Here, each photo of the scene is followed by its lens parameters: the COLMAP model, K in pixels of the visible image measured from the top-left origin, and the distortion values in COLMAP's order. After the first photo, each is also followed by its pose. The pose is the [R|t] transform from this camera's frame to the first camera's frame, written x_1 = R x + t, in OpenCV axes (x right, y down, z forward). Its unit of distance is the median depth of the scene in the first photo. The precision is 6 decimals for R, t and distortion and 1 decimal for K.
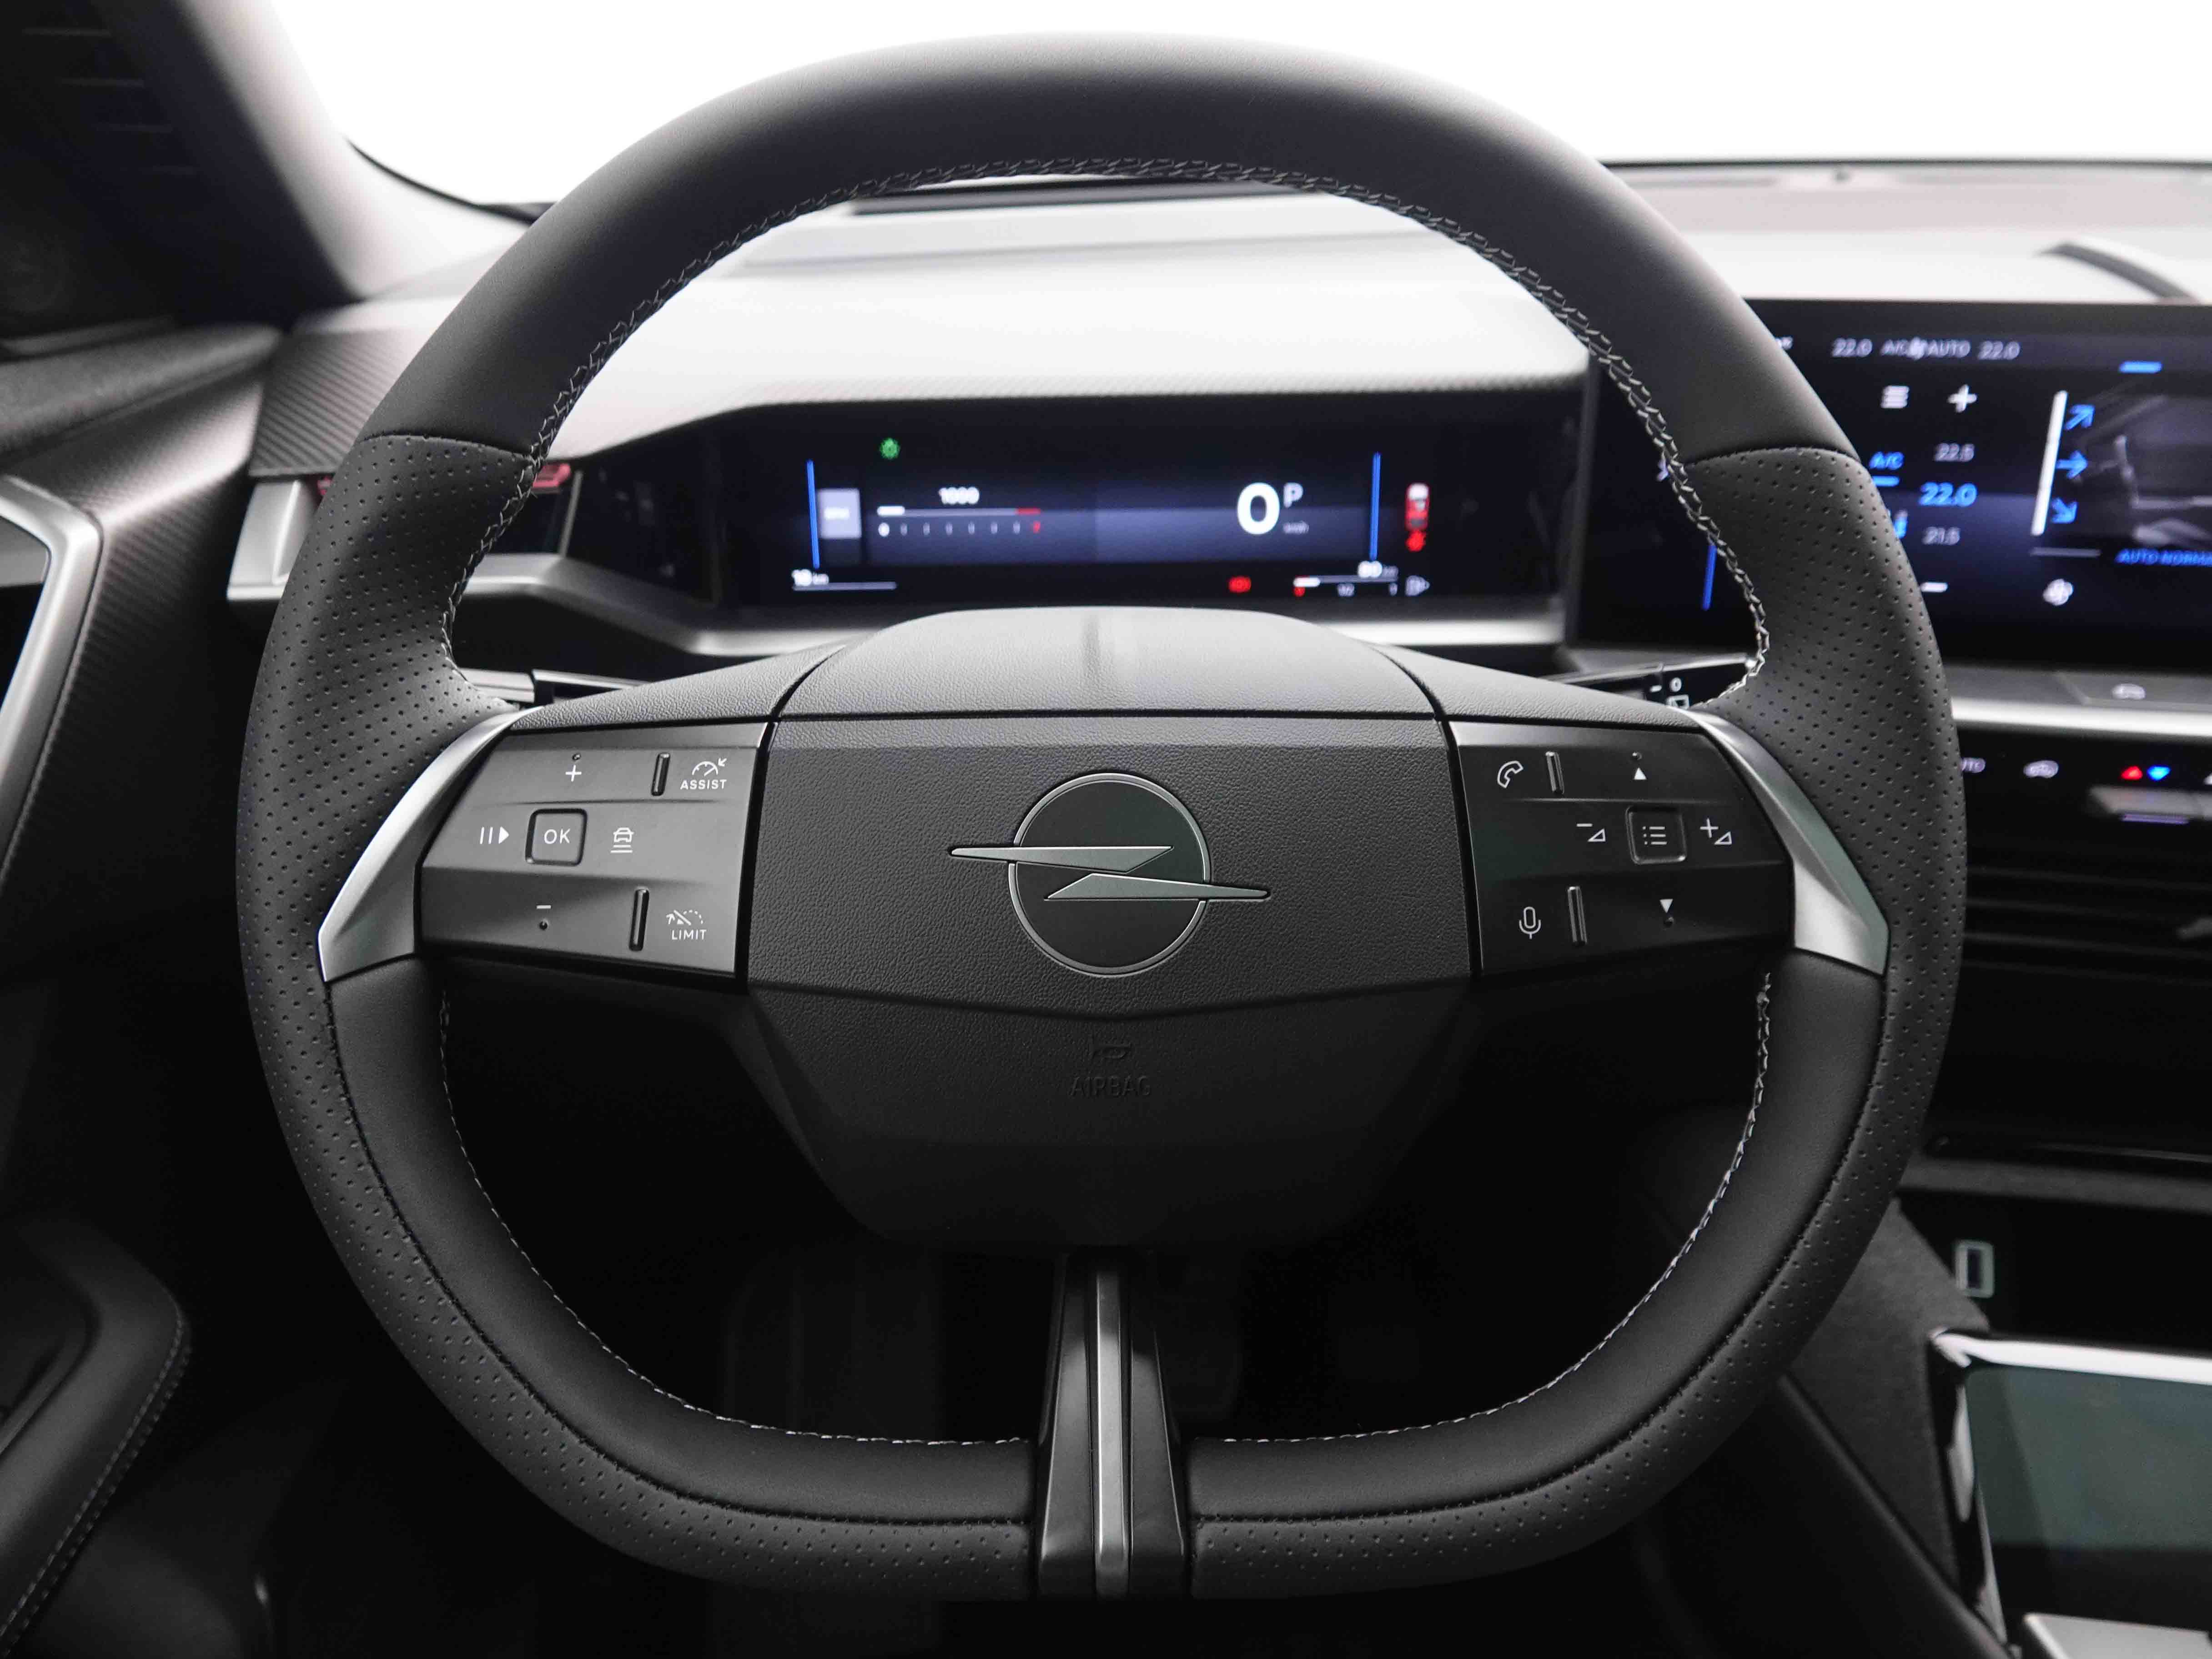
lens RADIAL K [[1715.6, 0, 1135.9], [0, 1715.6, 811.5], [0, 0, 1]] dist [0.004869, -0.012629]
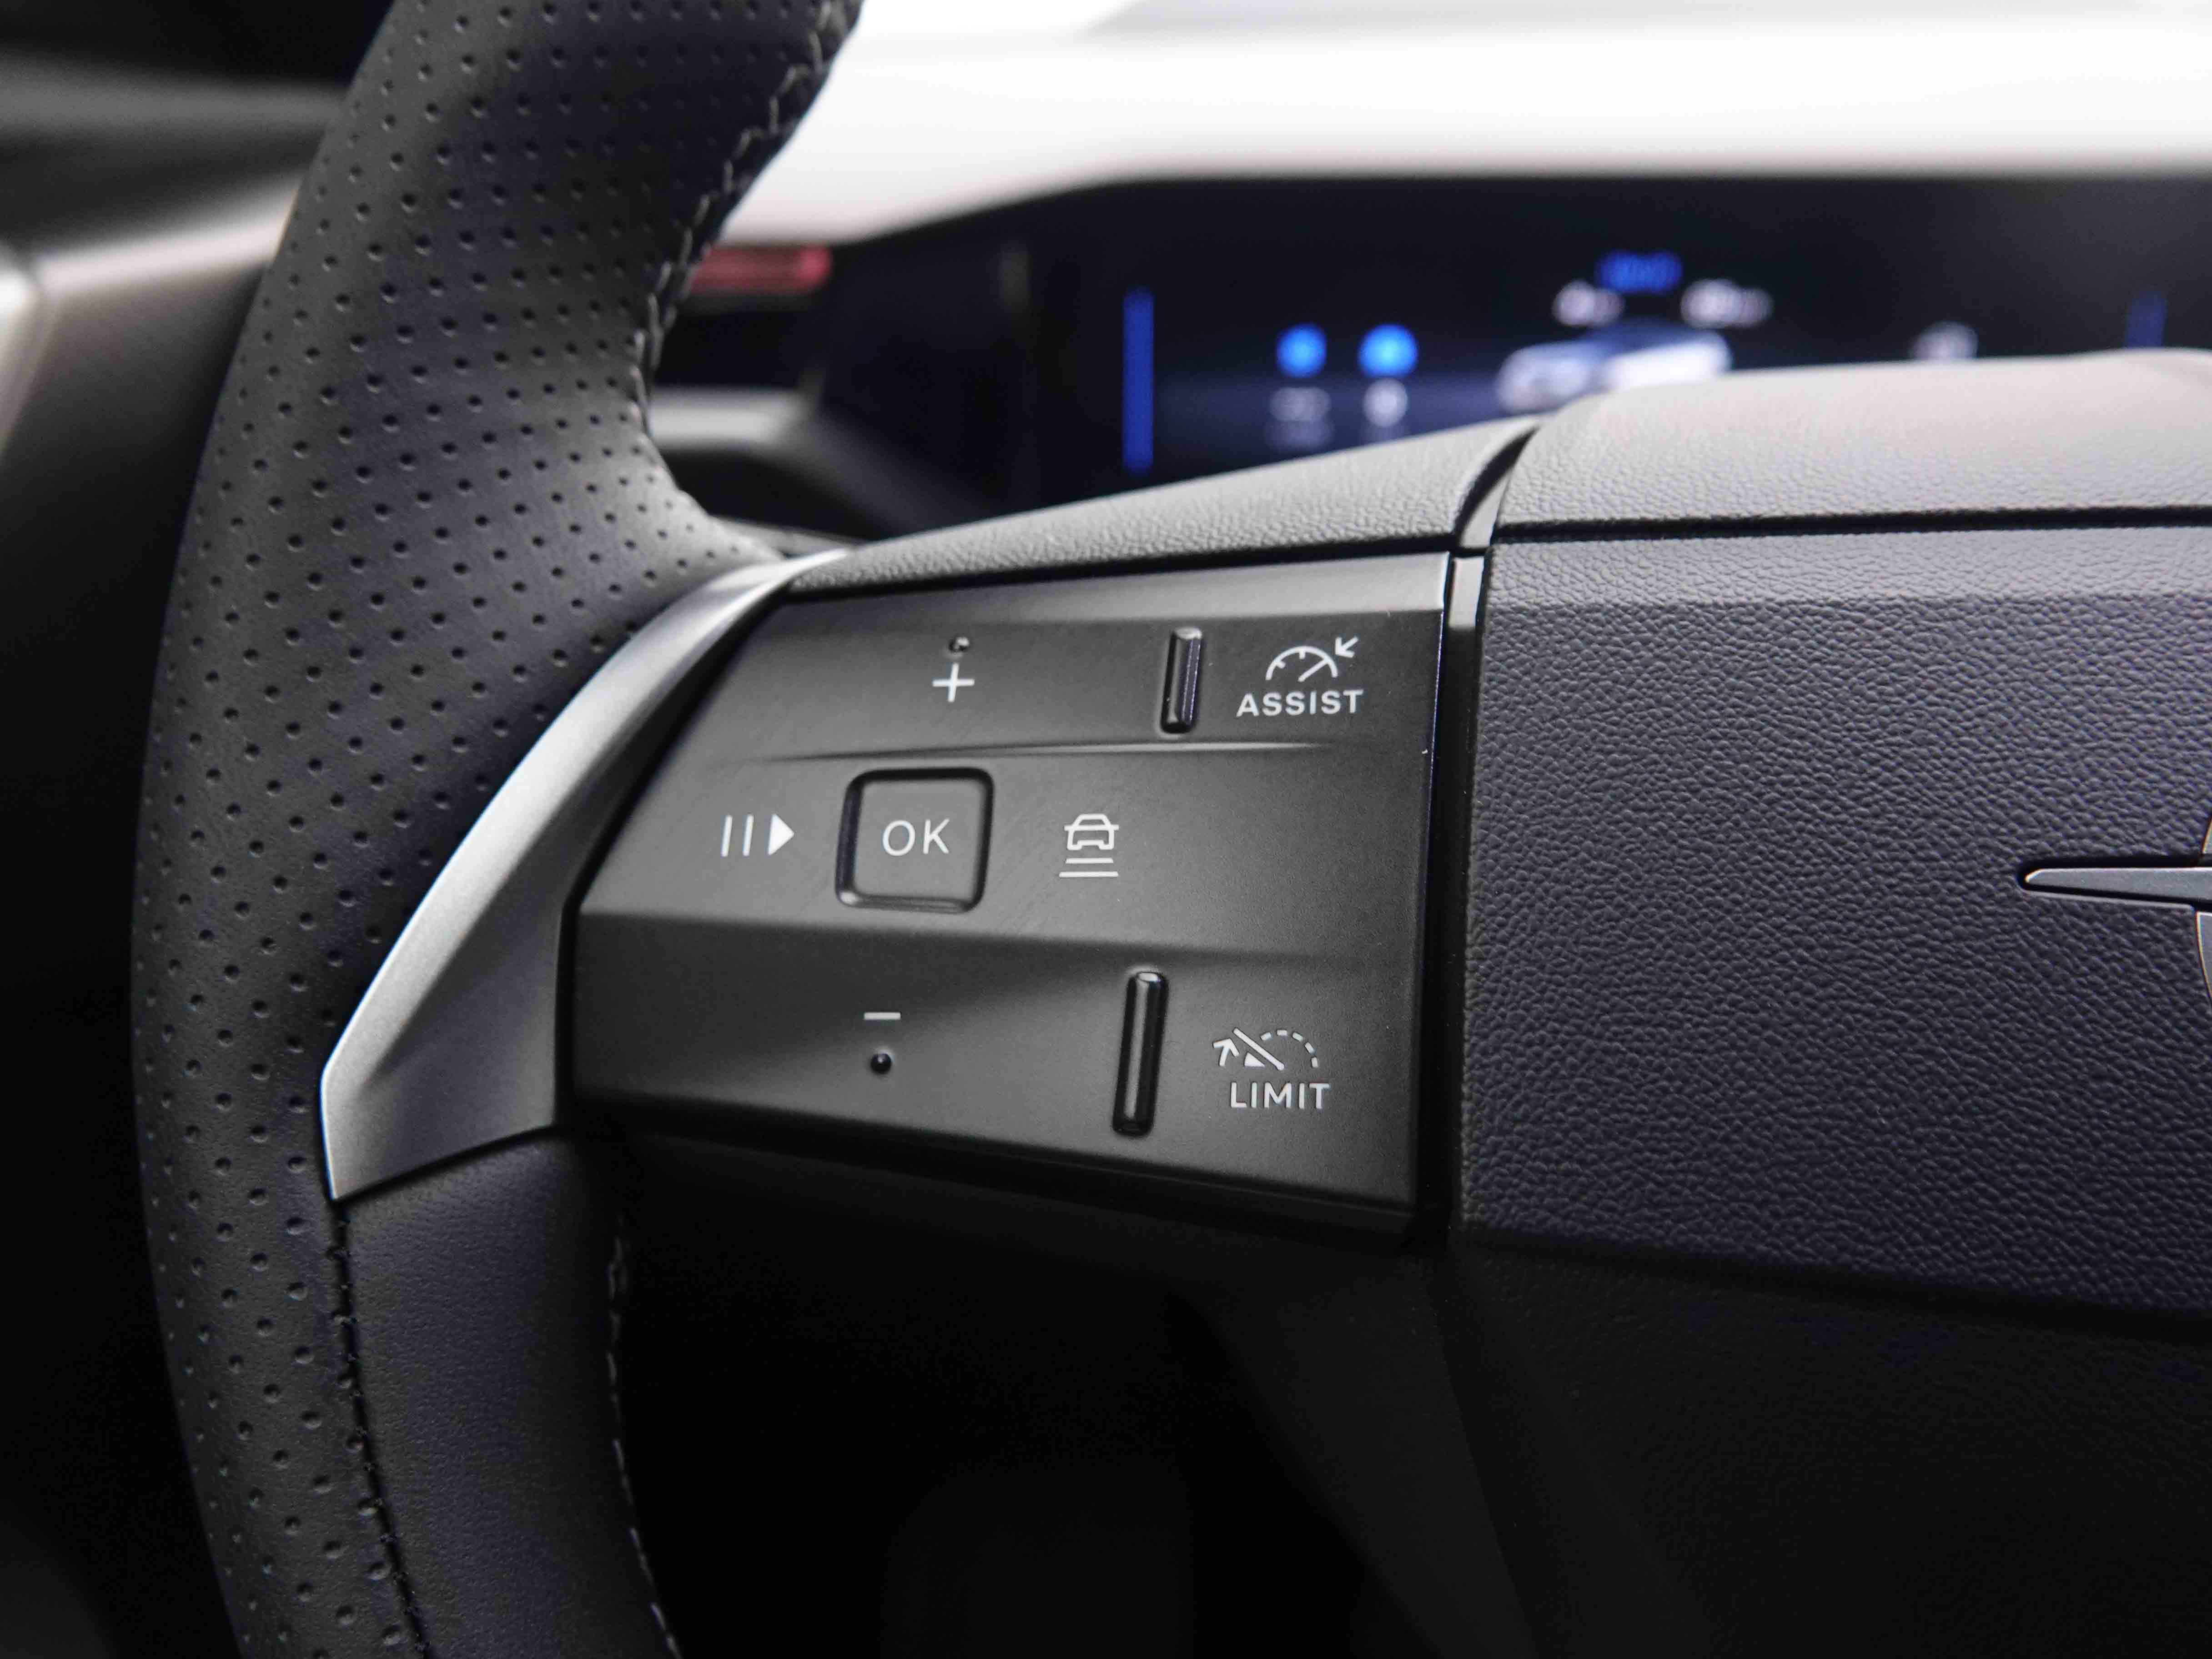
lens RADIAL K [[1716.0, 0, 1102.8], [0, 1716.0, 821.2], [0, 0, 1]] dist [-0.004460, -0.009012]
pose [[0.998052, 0.005949, -0.062104, -0.178604], [-0.009485, 0.998341, -0.056797, 0.021774], [0.061663, 0.057275, 0.996452, 0.402484]]
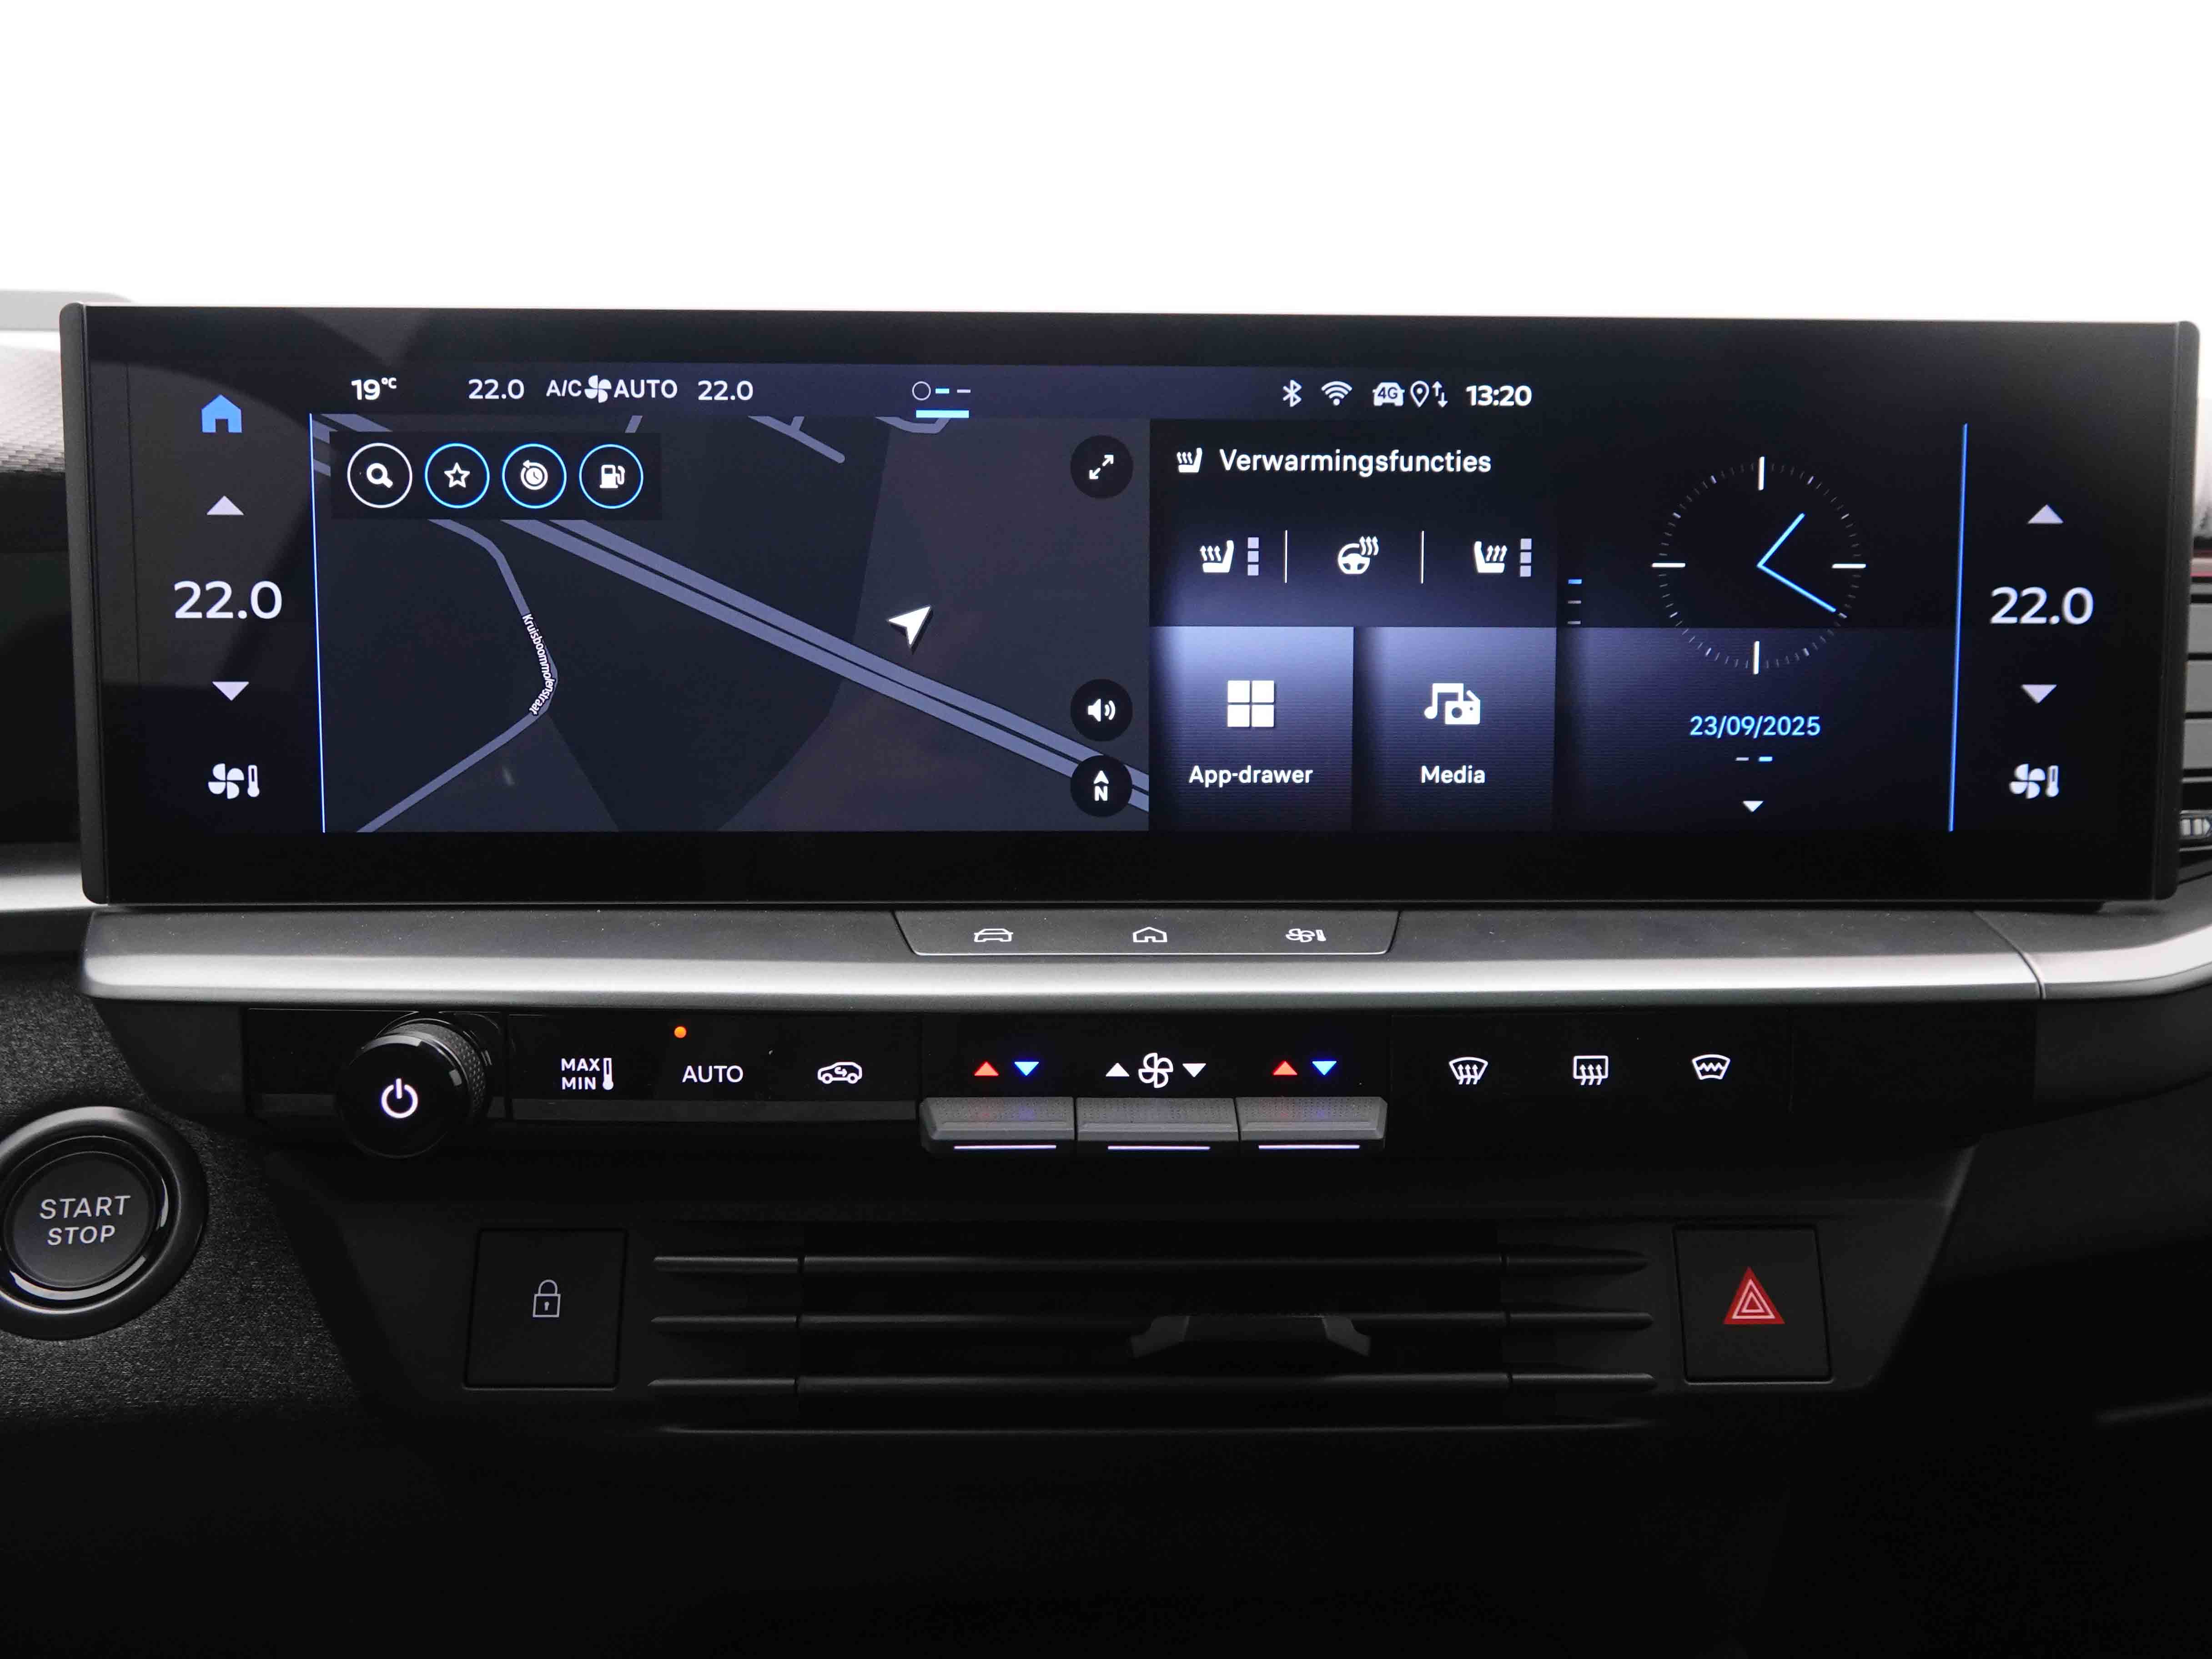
lens RADIAL K [[1715.6, 0, 1109.2], [0, 1715.6, 832.3], [0, 0, 1]] dist [0.004869, -0.012629]
pose [[0.978704, -0.023896, 0.203880, 0.506699], [0.071022, 0.971280, -0.227094, 0.034261], [-0.192598, 0.236738, 0.952293, 0.423876]]
